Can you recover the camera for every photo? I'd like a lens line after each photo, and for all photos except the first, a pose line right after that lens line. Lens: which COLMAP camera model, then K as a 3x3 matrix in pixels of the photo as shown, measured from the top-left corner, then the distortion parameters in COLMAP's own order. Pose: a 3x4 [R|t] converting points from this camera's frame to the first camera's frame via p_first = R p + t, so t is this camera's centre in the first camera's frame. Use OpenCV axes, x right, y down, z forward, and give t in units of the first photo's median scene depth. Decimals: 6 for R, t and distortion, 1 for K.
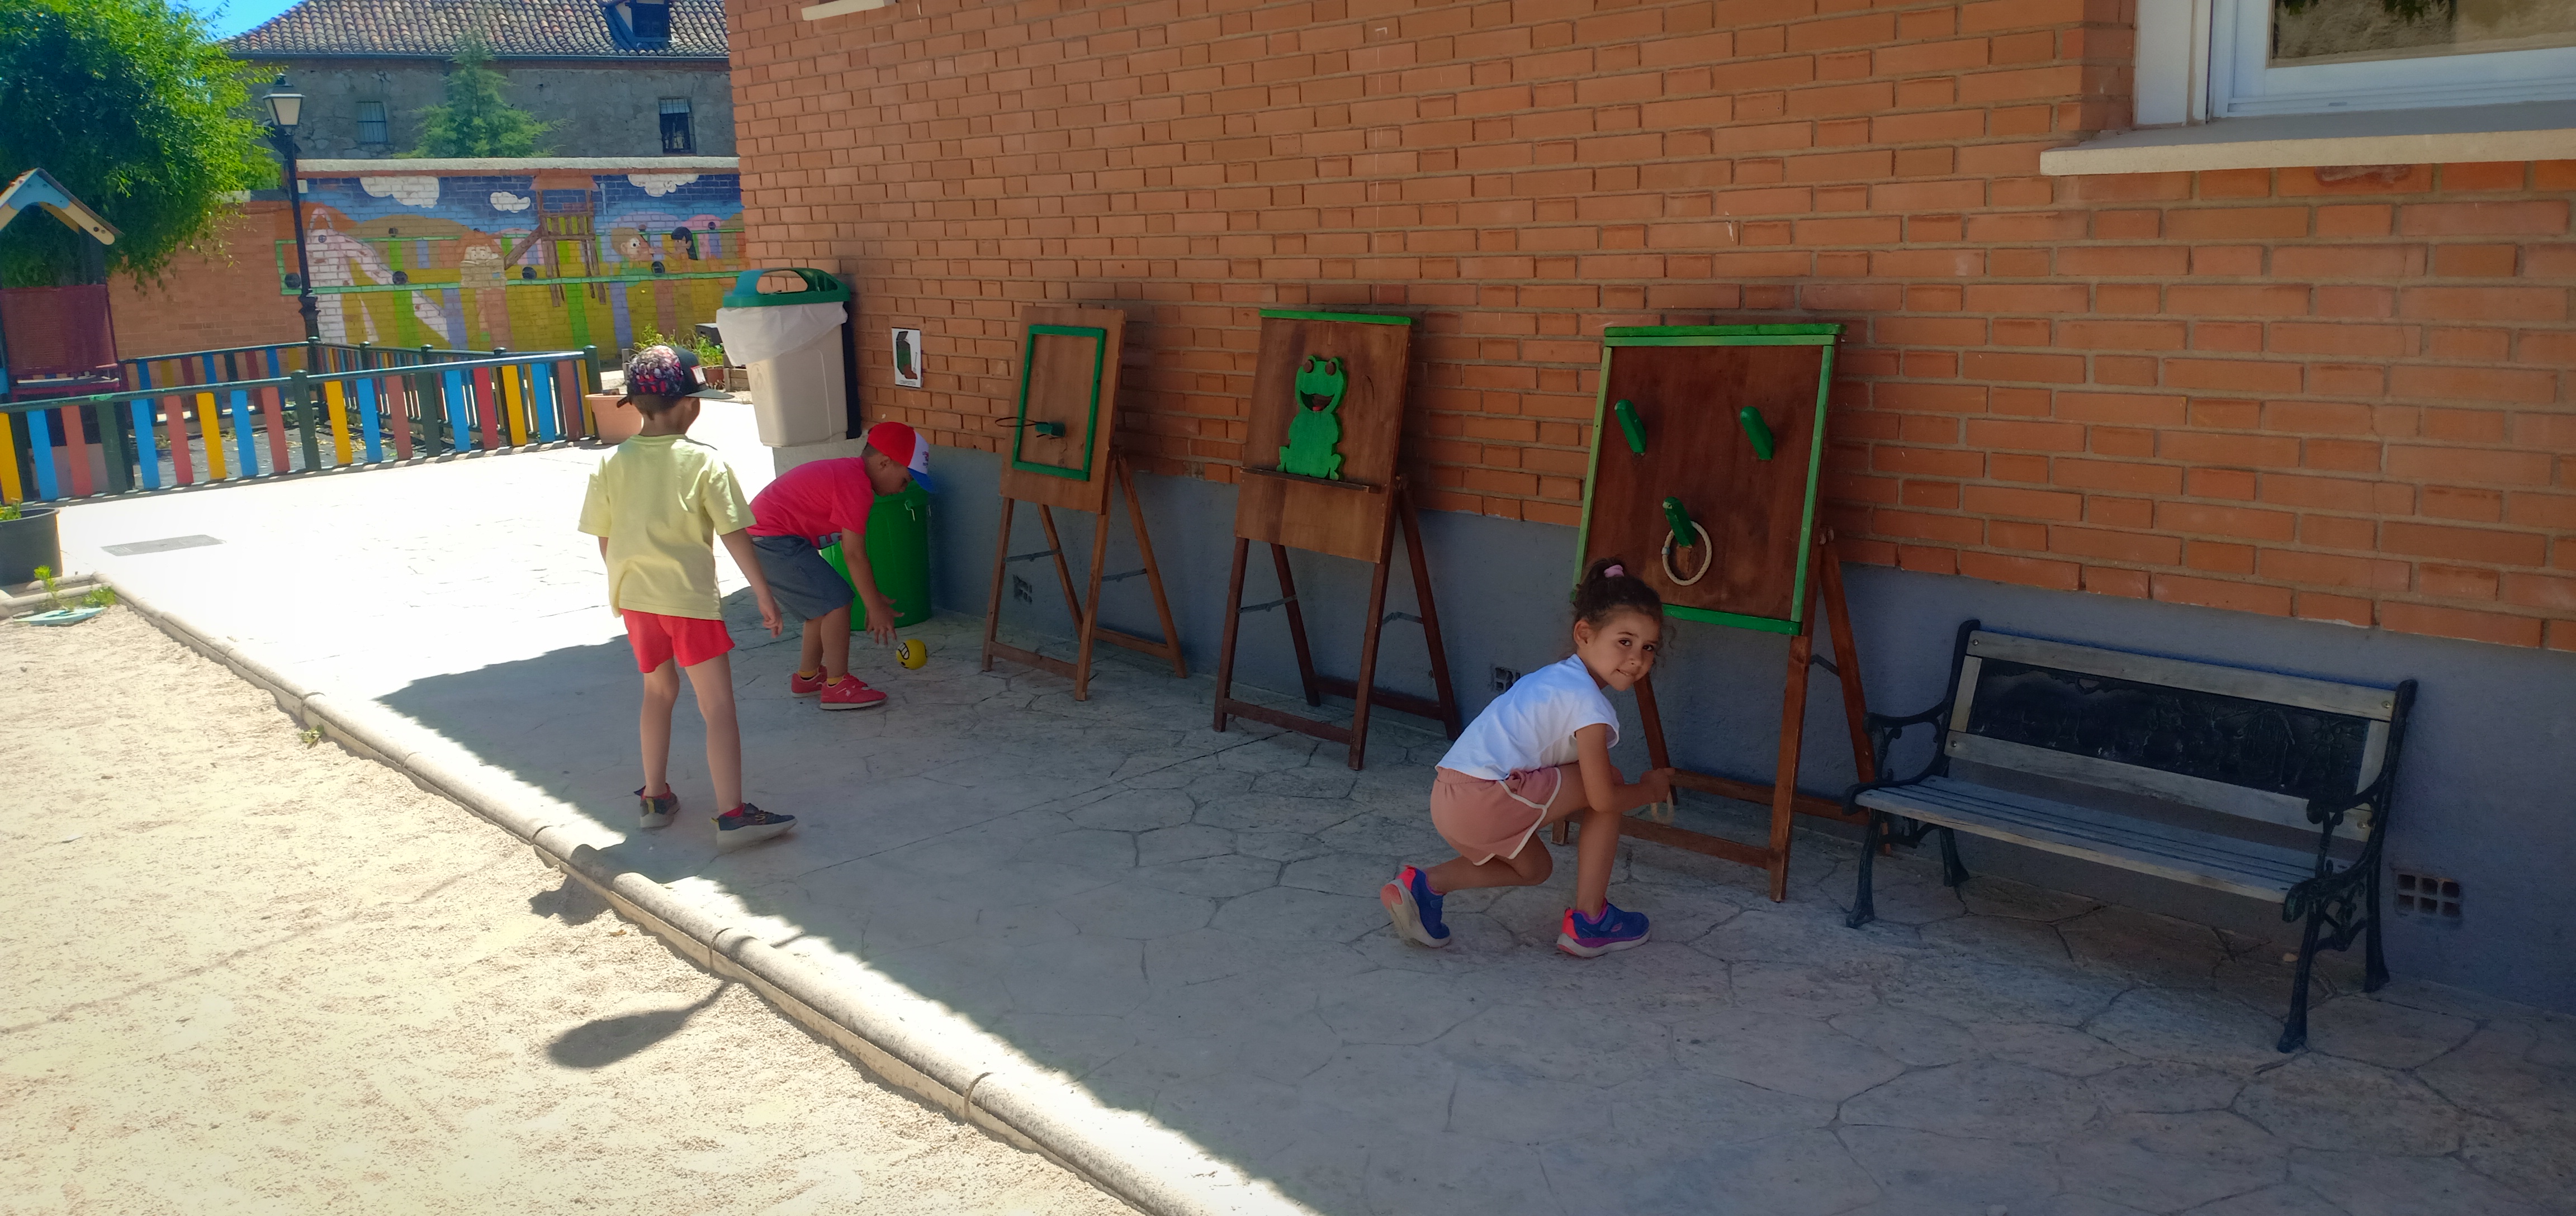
lens RADIAL K [[2010.1, 0, 1278.1], [0, 2010.1, 604.3], [0, 0, 1]] dist [0.147698, -0.264948]
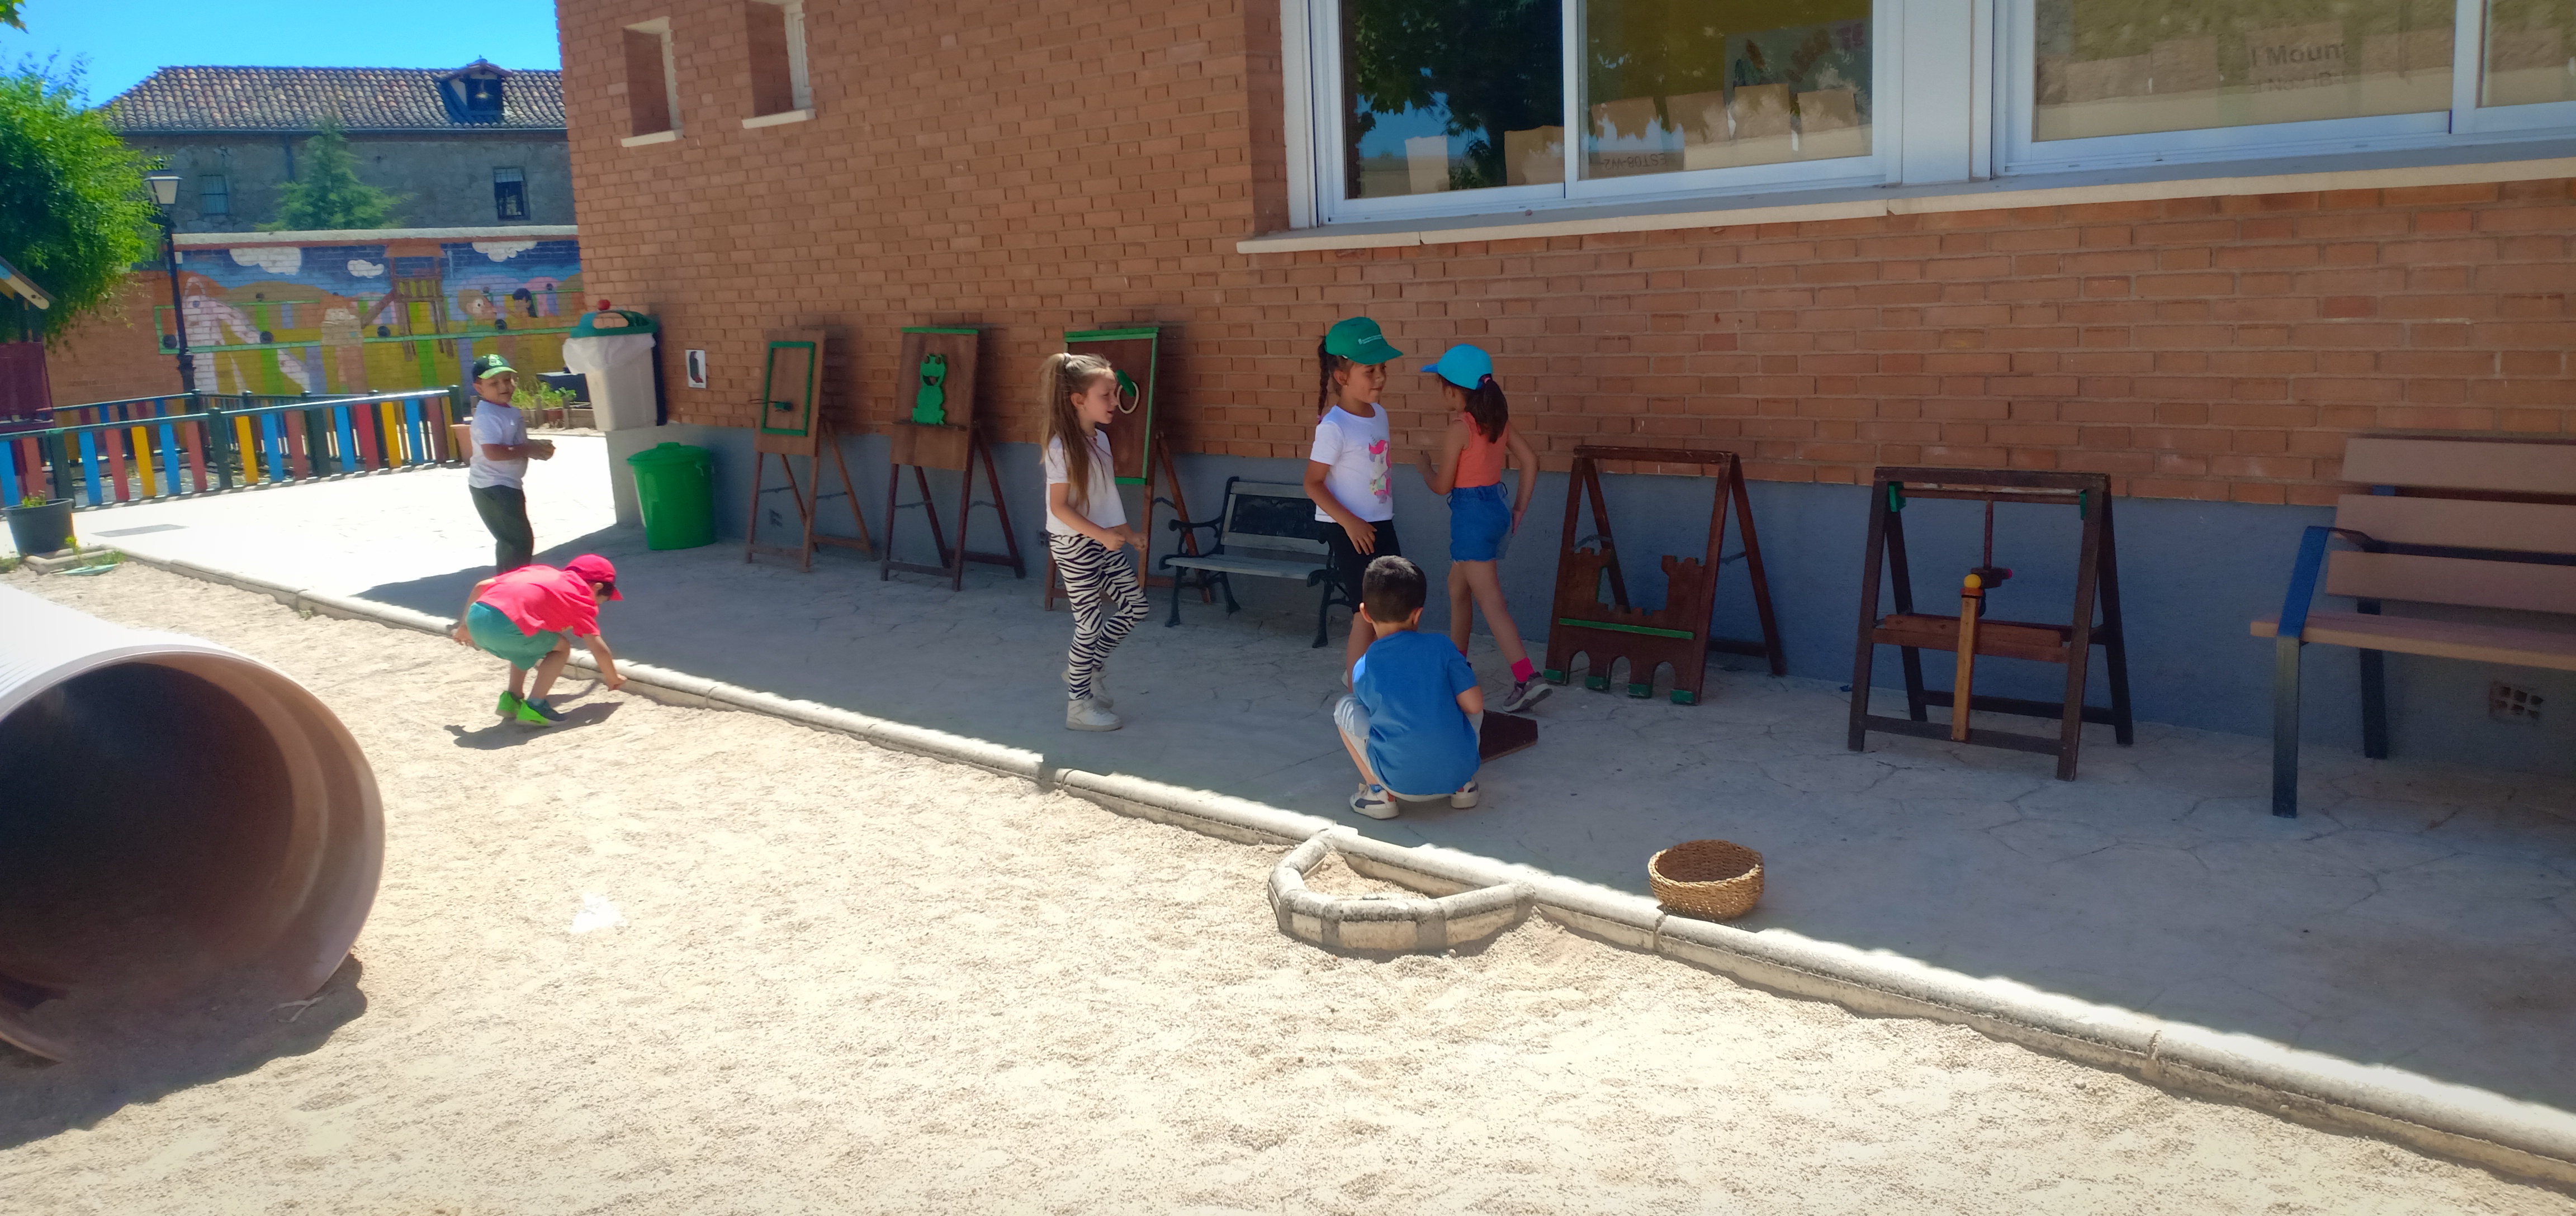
lens RADIAL K [[2010.1, 0, 1278.1], [0, 2010.1, 604.3], [0, 0, 1]] dist [0.147698, -0.264948]
pose [[0.997132, -0.024680, 0.071544, 0.163641], [0.026557, 0.999325, -0.025394, 0.124632], [-0.070869, 0.027221, 0.997114, -0.645585]]
